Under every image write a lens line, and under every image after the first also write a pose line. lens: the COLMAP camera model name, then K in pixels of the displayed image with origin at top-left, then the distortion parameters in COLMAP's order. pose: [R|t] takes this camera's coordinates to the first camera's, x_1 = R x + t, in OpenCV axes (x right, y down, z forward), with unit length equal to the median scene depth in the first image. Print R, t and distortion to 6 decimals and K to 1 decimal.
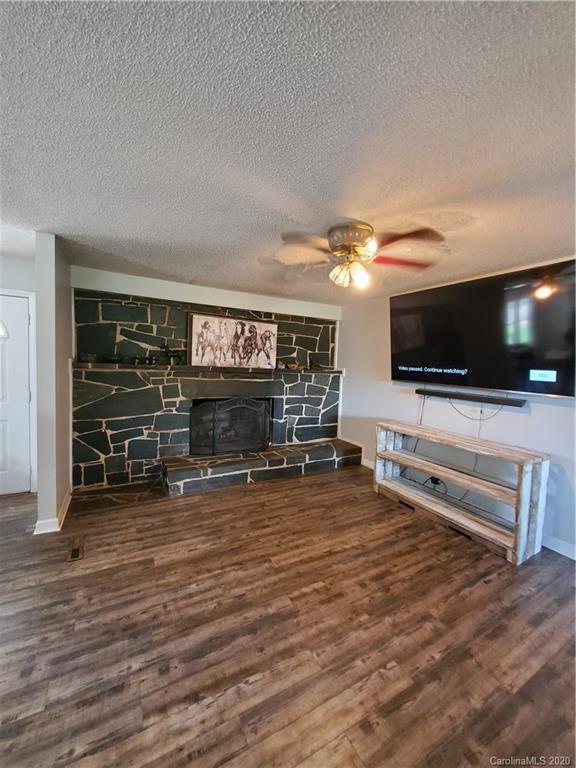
lens RADIAL K [[310.8, 0, 293.0], [0, 310.8, 382.8], [0, 0, 1]] dist [-0.019269, 0.004161]
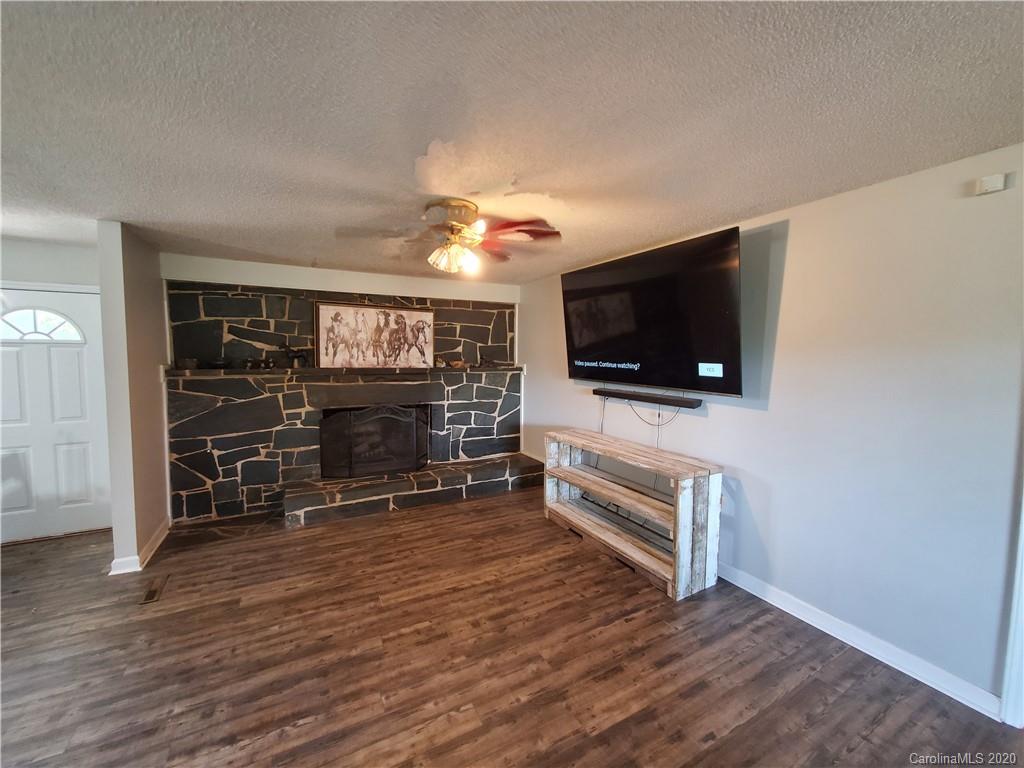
lens RADIAL K [[414.5, 0, 519.8], [0, 414.5, 382.4], [0, 0, 1]] dist [-0.019269, 0.004161]
pose [[0.999385, -0.030150, -0.017891, 0.320208], [0.030231, 0.999534, 0.004278, -0.009625], [0.017753, -0.004816, 0.999831, -0.105630]]
